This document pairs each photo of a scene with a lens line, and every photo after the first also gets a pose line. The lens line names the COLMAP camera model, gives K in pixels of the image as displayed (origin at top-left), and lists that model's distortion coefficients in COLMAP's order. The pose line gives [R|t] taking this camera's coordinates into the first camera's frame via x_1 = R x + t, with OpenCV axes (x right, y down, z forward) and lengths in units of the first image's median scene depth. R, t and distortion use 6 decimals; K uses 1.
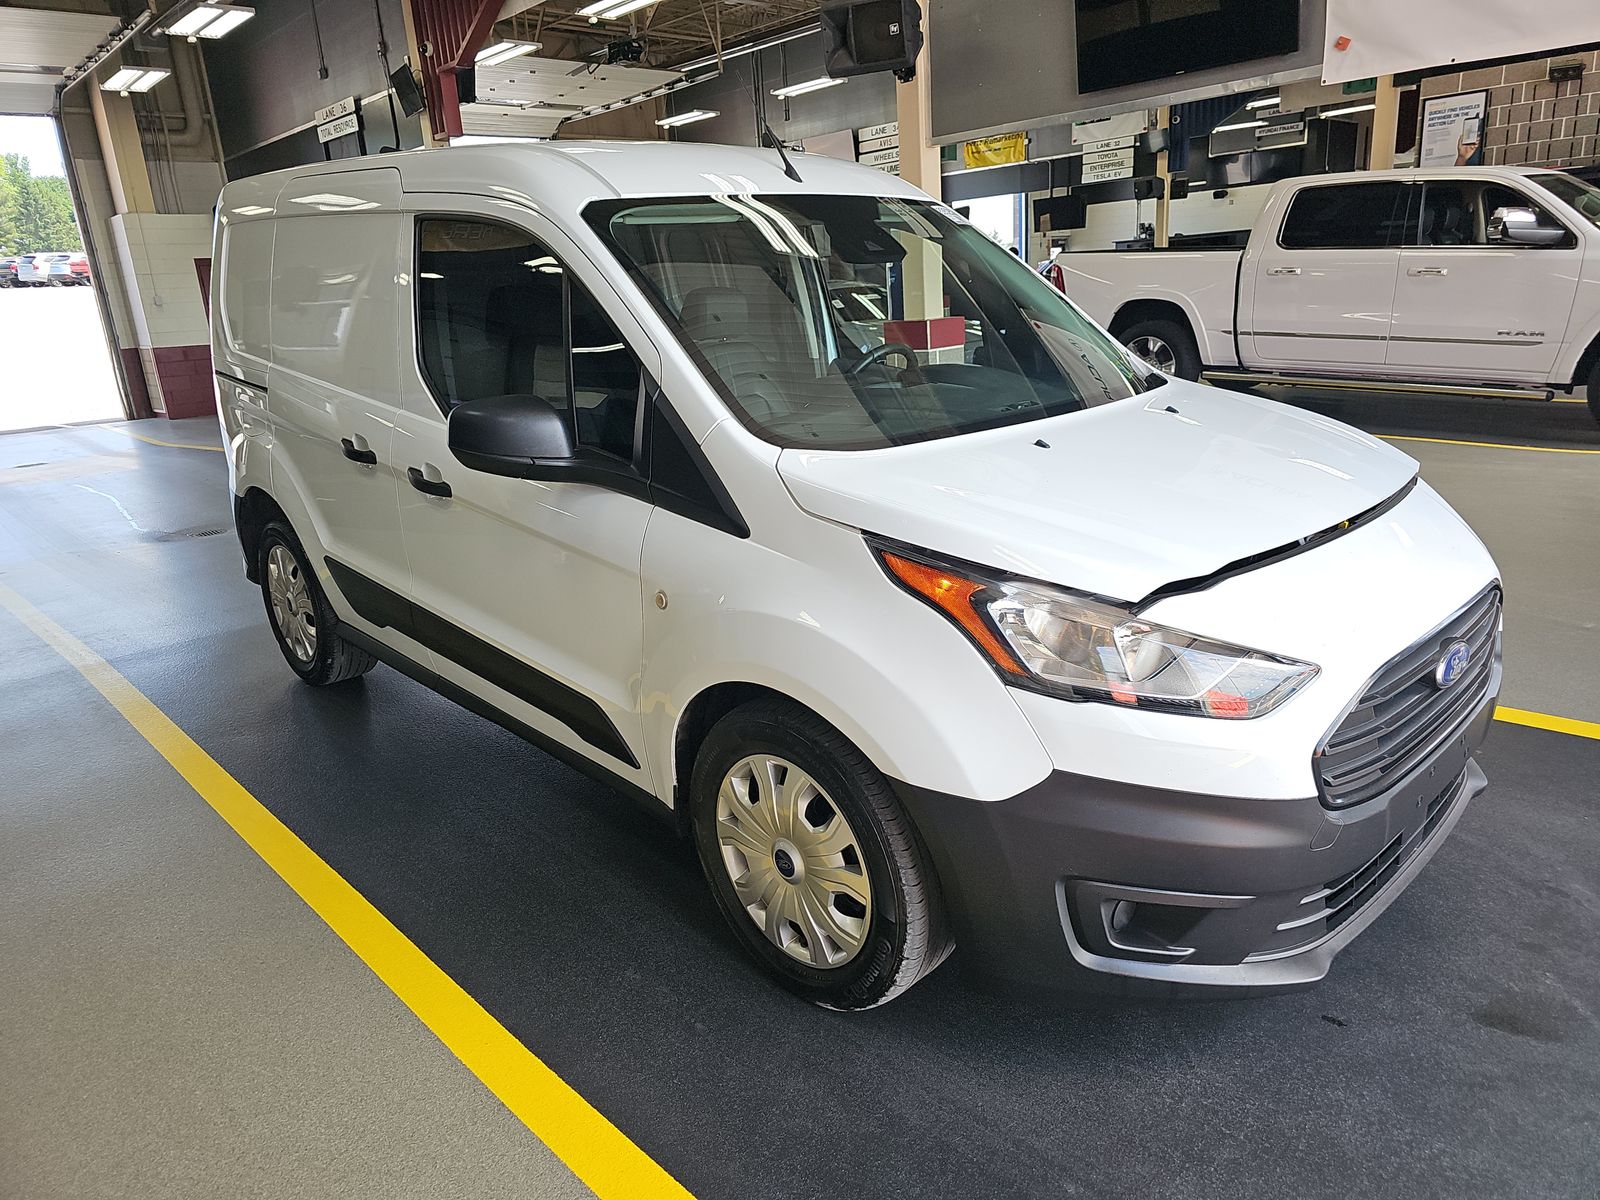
lens RADIAL K [[1073.0, 0, 803.9], [0, 1073.0, 596.6], [0, 0, 1]] dist [0.038964, -0.033160]
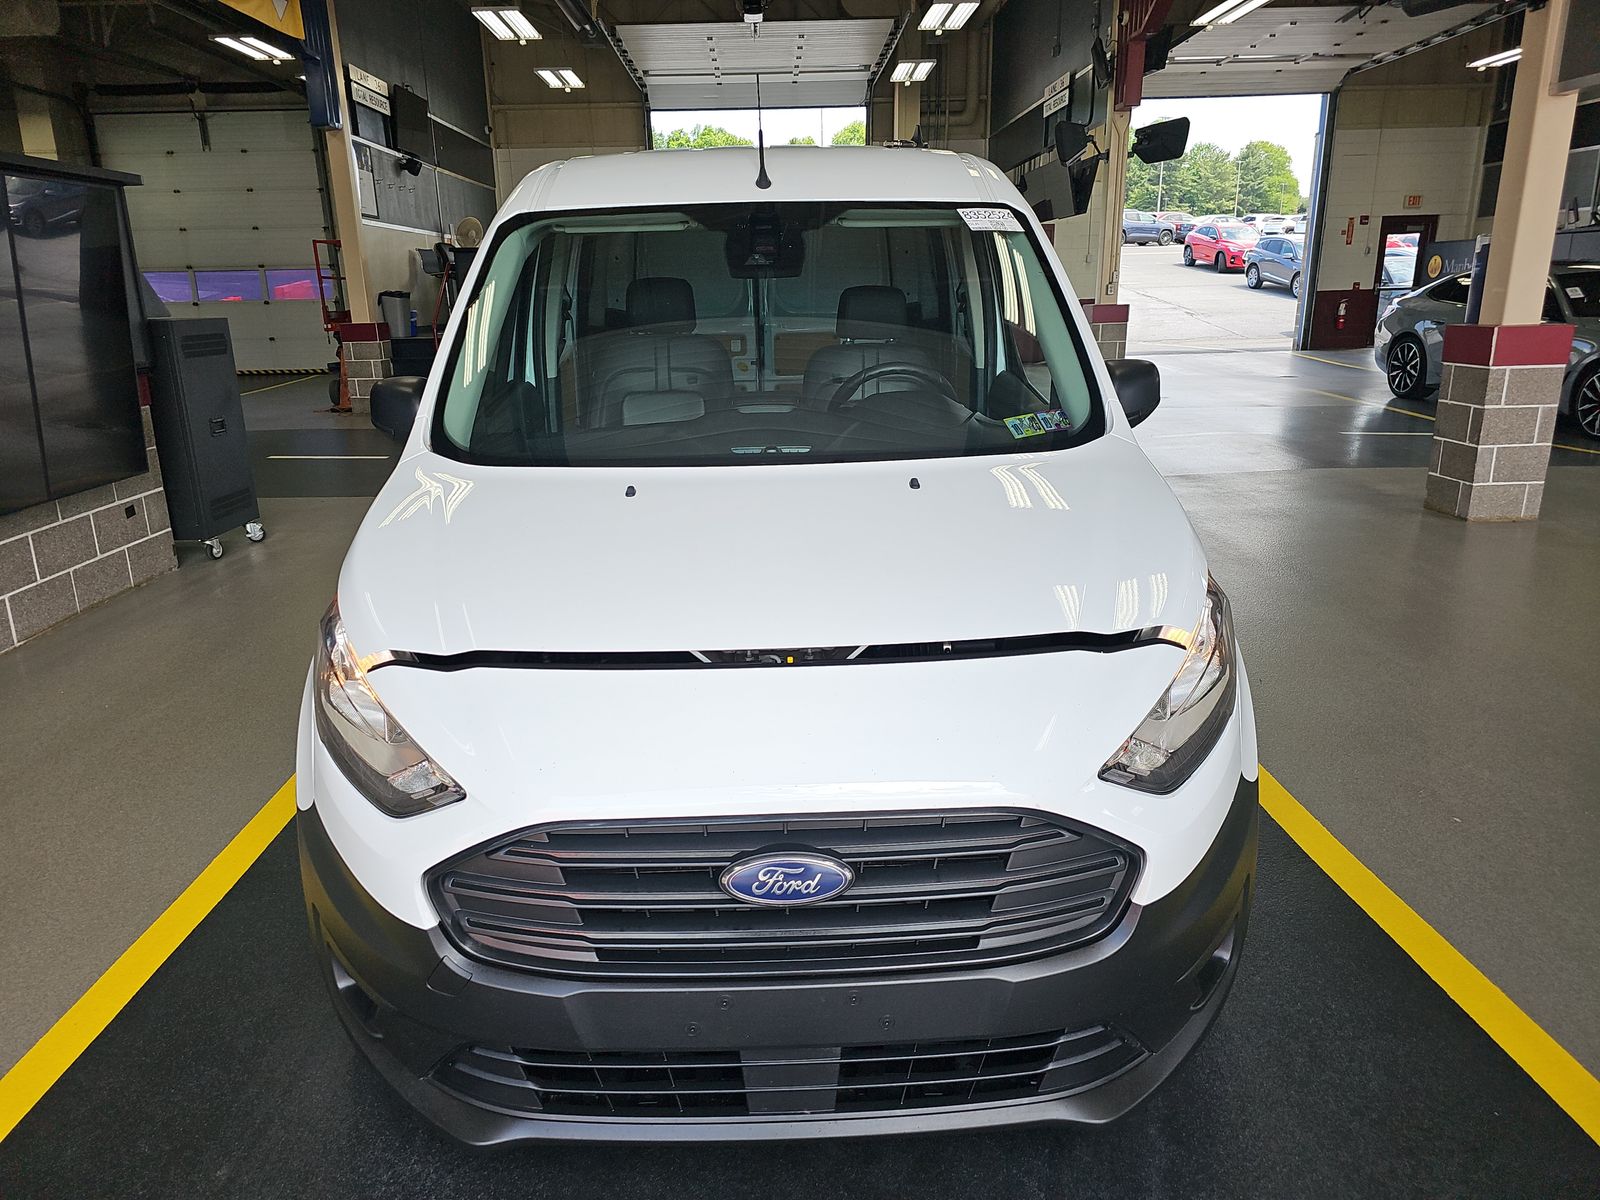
lens RADIAL K [[1073.0, 0, 803.9], [0, 1073.0, 596.6], [0, 0, 1]] dist [0.038964, -0.033160]
pose [[0.745563, 0.228111, -0.626180, 0.151606], [-0.207325, 0.972362, 0.107370, -0.029393], [0.633366, 0.049772, 0.772250, 0.060349]]
